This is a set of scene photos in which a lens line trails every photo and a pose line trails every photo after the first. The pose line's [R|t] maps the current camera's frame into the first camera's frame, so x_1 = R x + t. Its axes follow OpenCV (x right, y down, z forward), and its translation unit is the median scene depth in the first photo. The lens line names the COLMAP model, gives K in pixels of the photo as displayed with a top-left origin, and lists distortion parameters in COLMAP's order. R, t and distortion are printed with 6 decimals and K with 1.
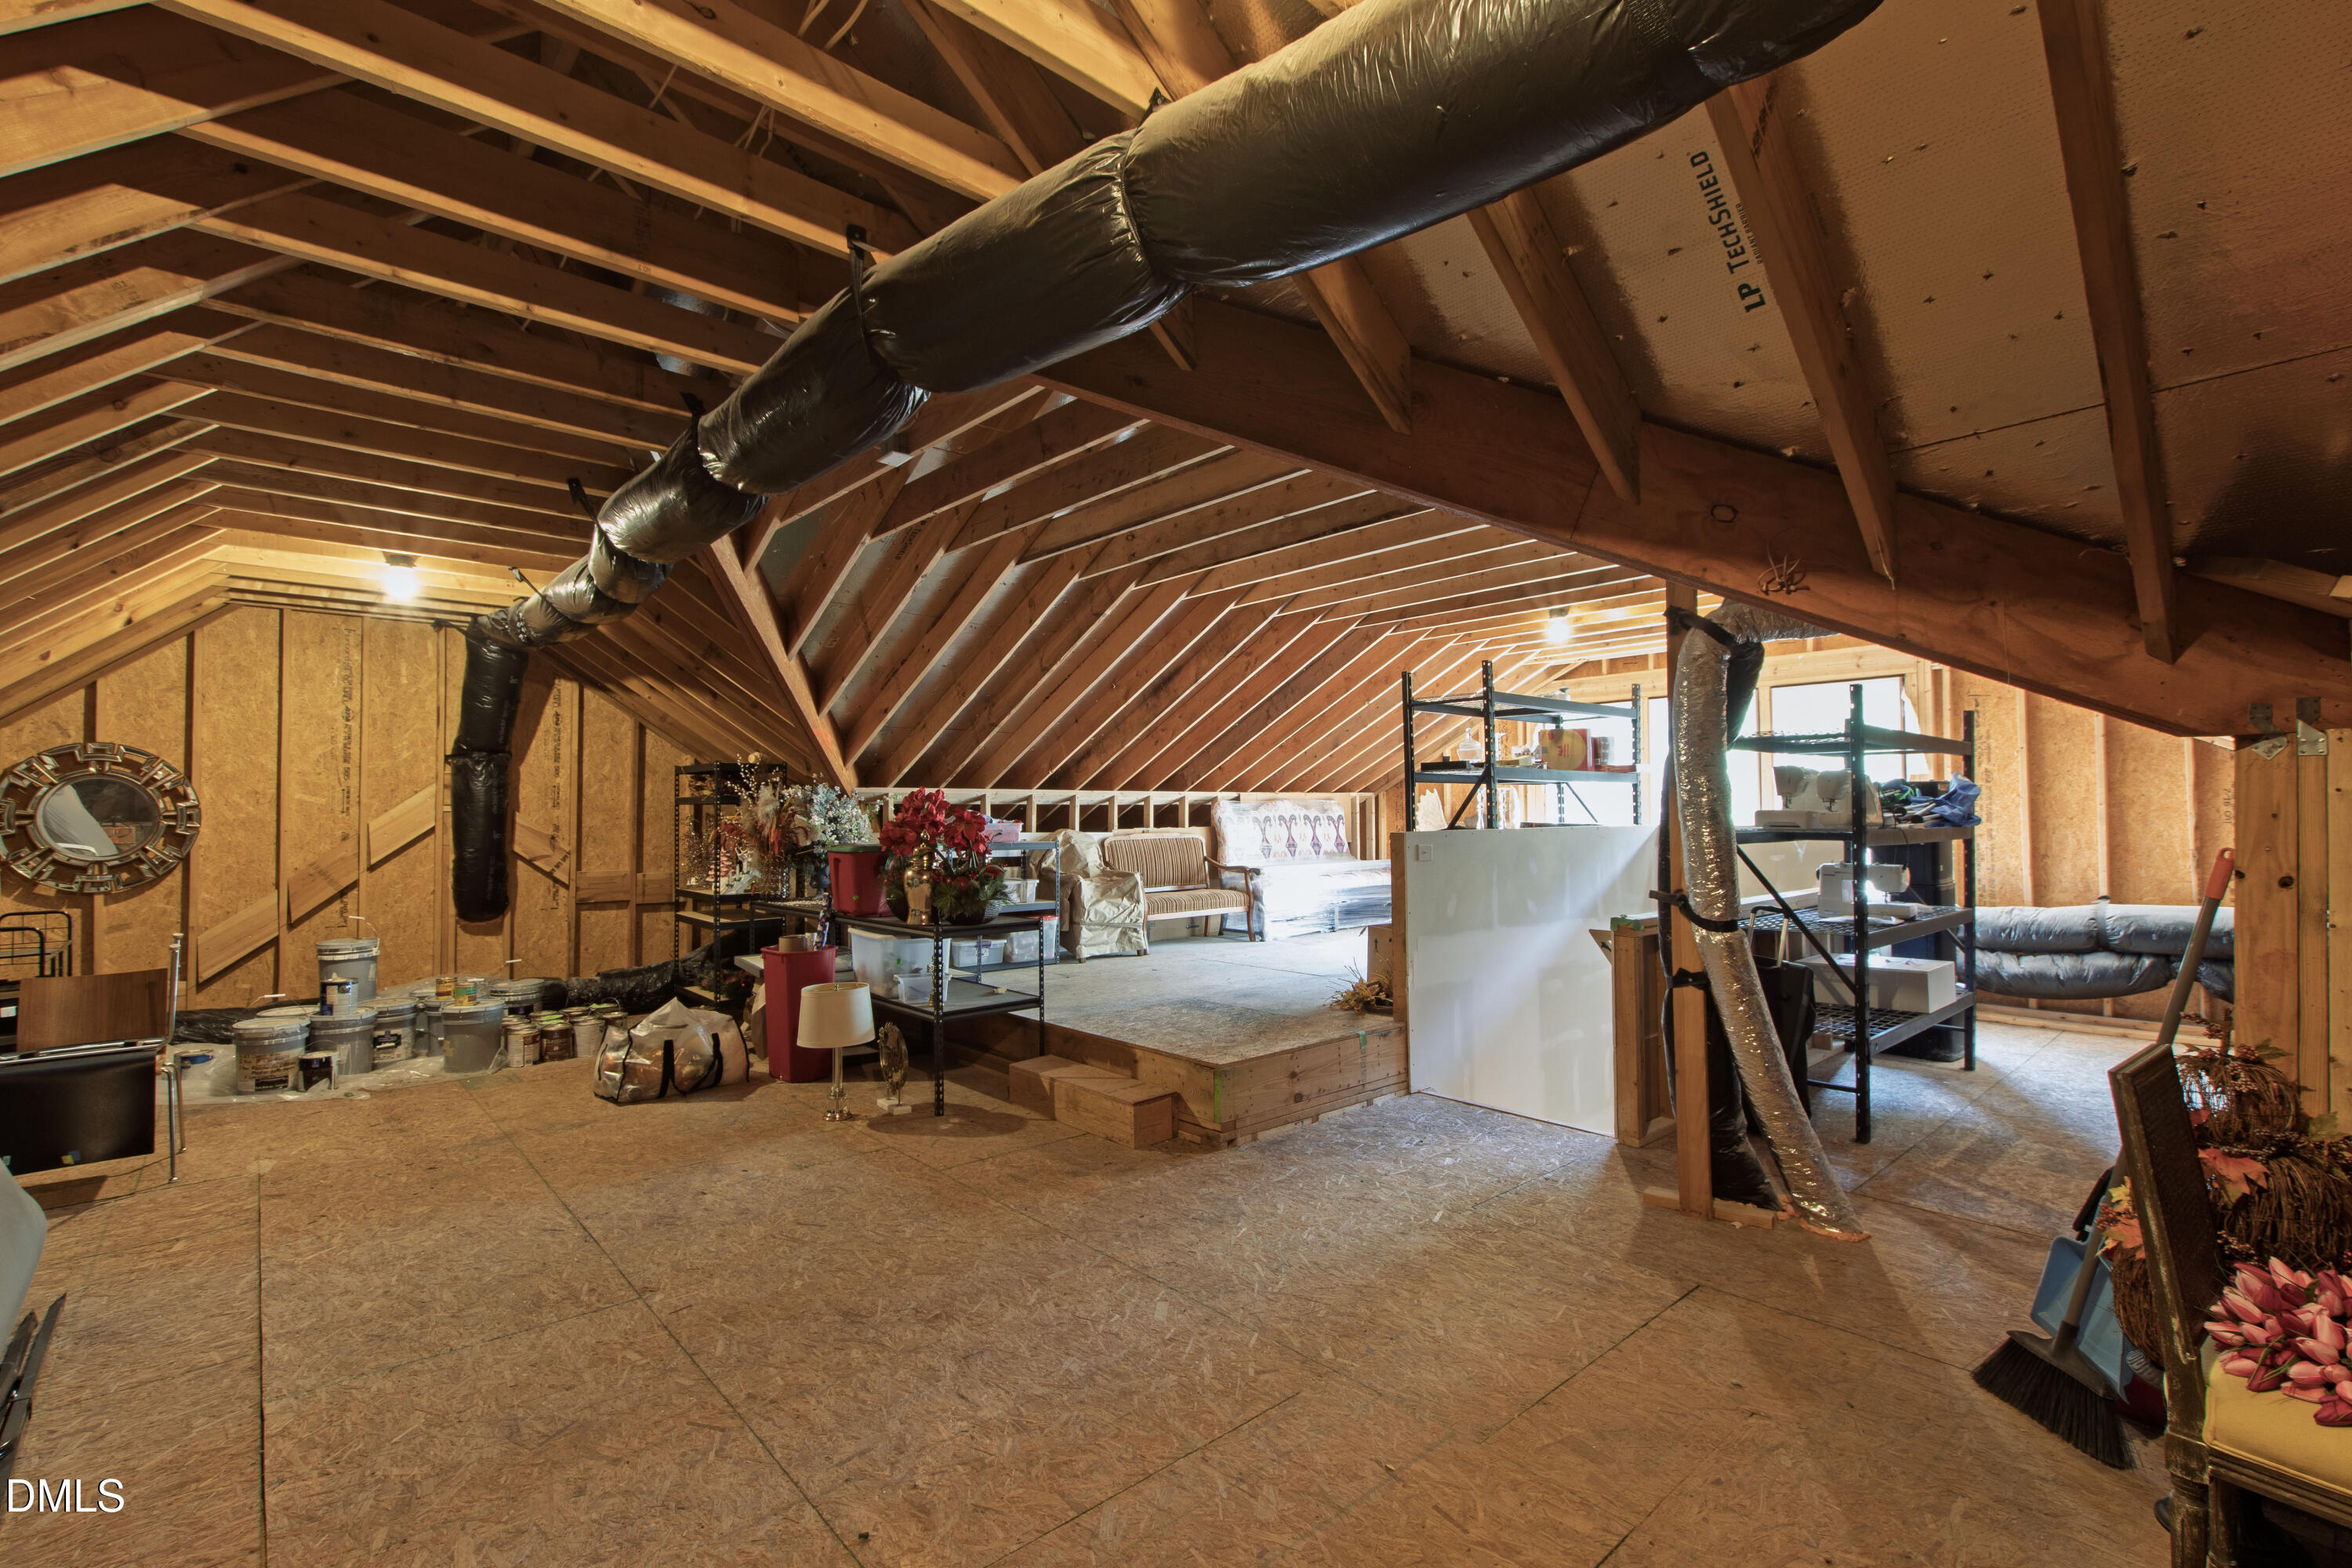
lens RADIAL K [[1044.6, 0, 1178.2], [0, 1044.6, 794.5], [0, 0, 1]] dist [0.003080, 0.000092]
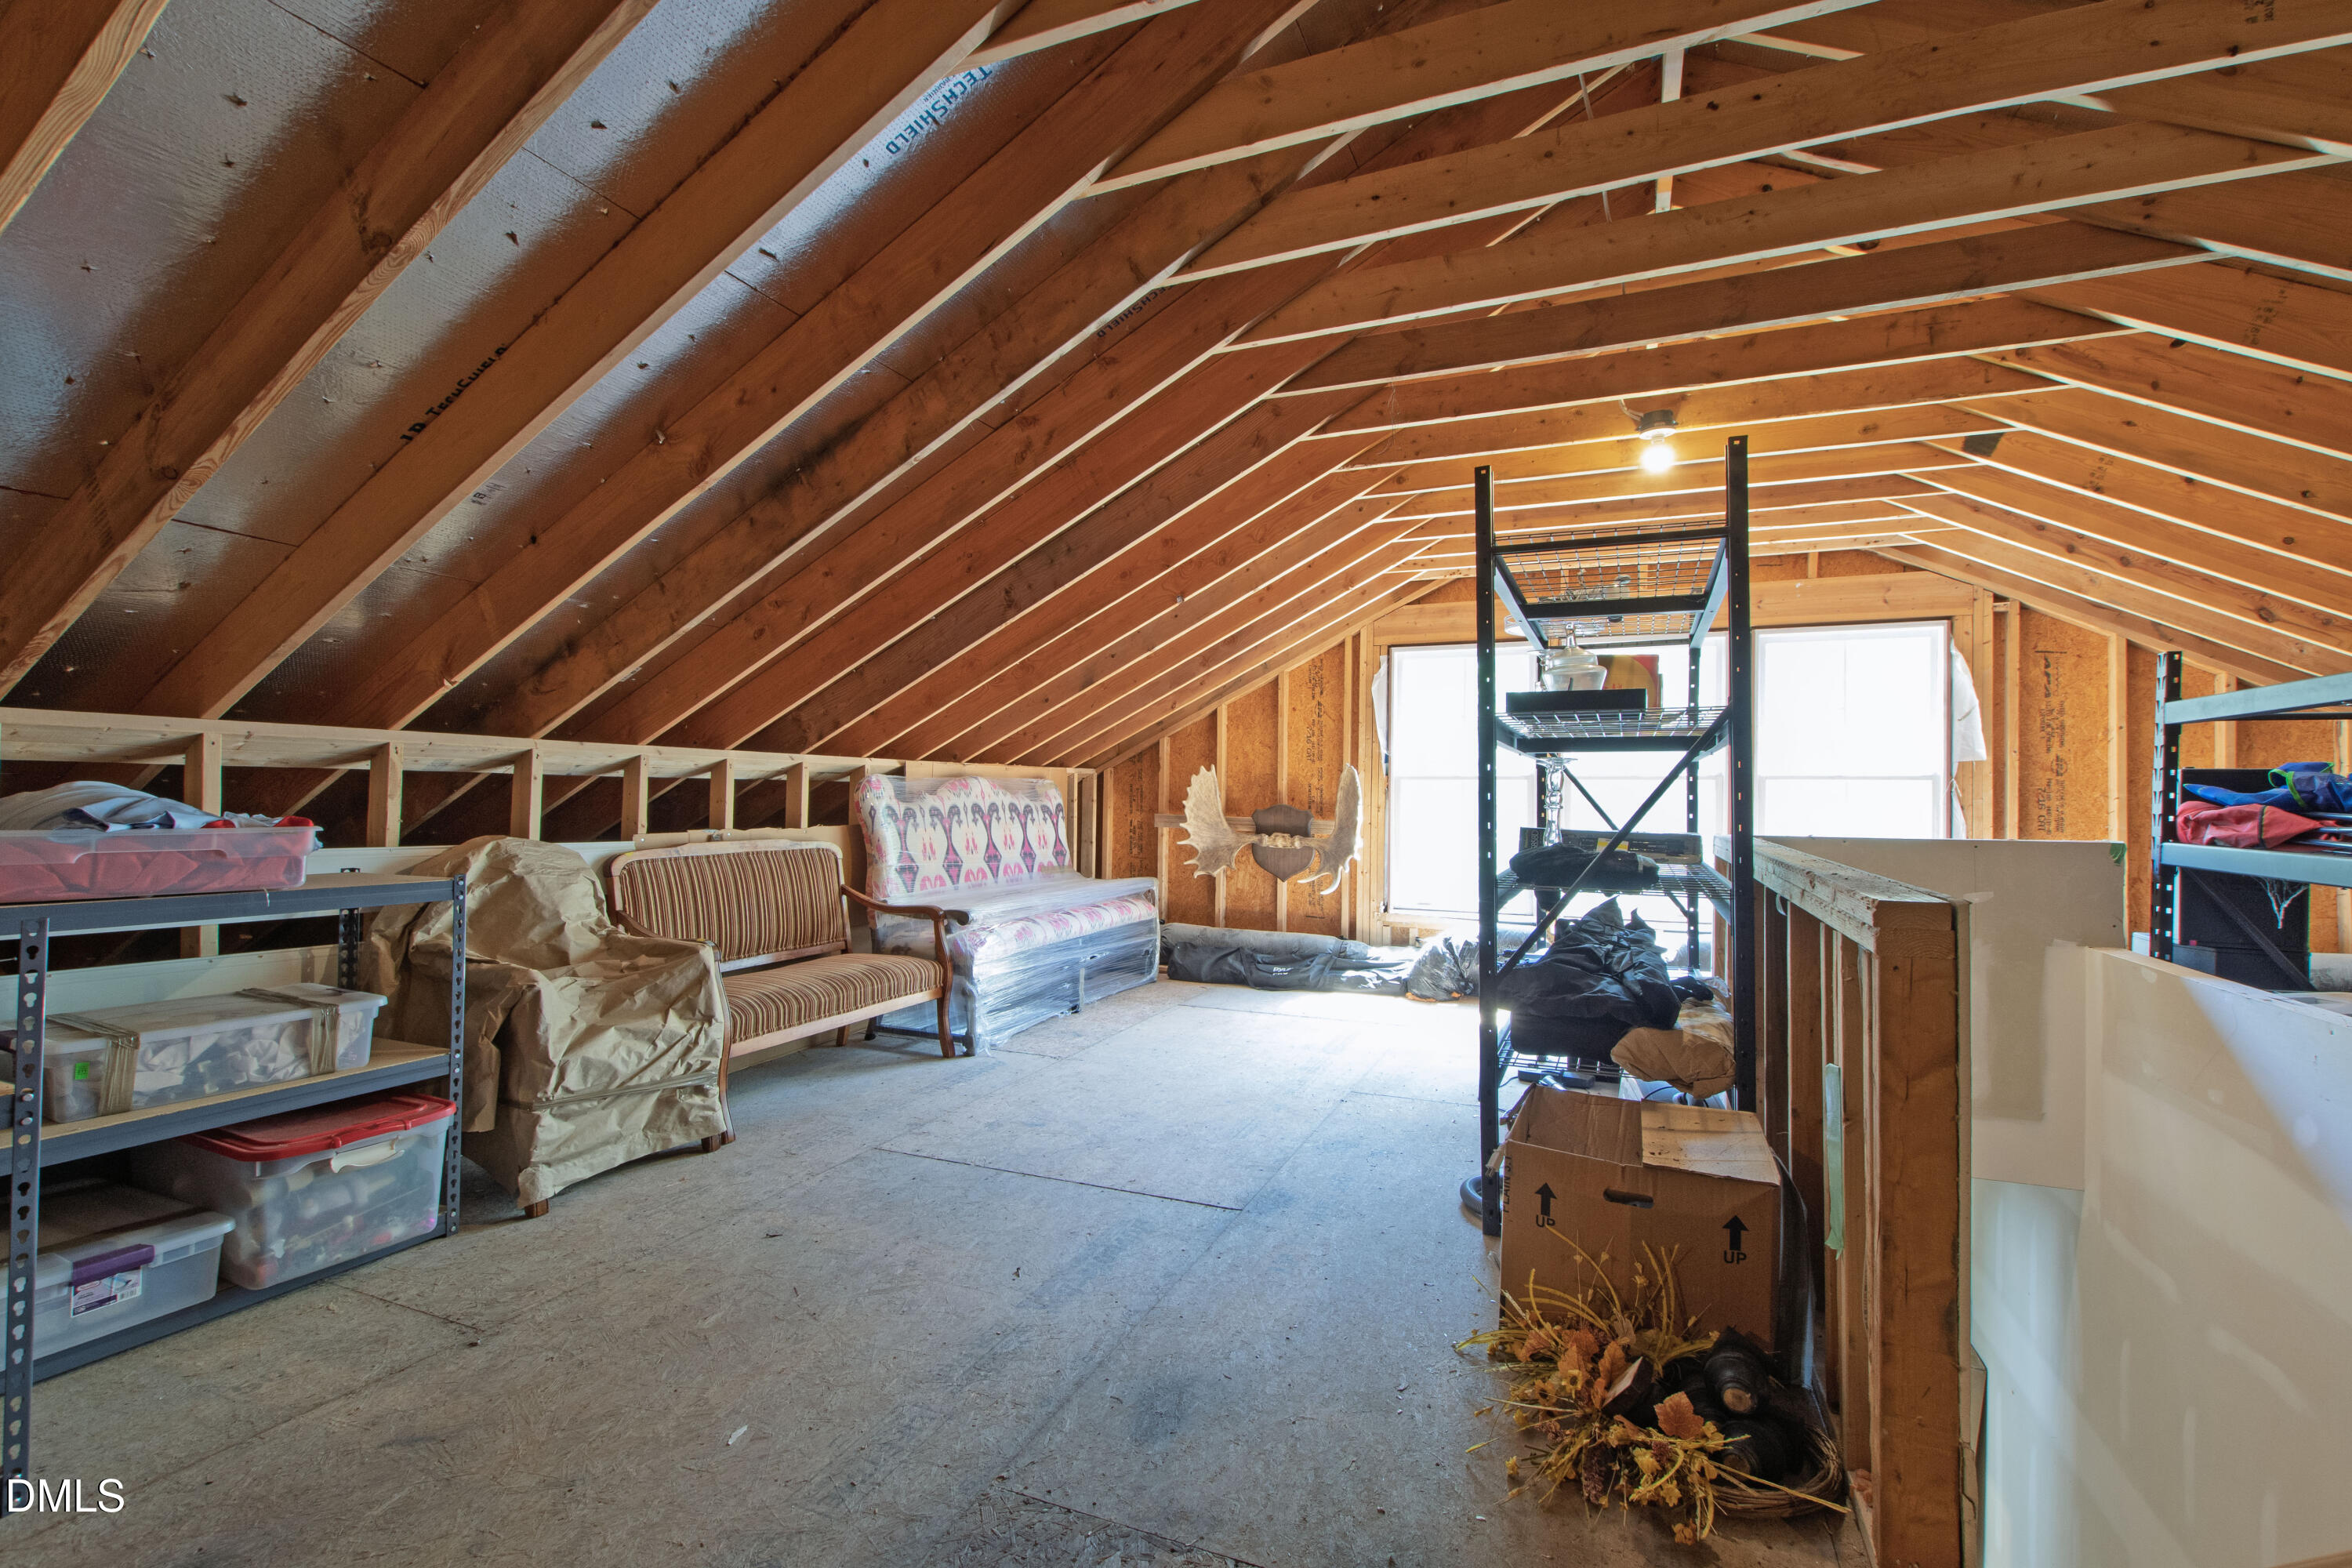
lens RADIAL K [[1044.6, 0, 1230.0], [0, 1044.6, 790.3], [0, 0, 1]] dist [0.003080, 0.000092]
pose [[0.888589, 0.018234, 0.458342, -0.042865], [-0.023936, 0.999691, 0.006635, 0.006489], [-0.458079, -0.016866, 0.888751, 0.513231]]
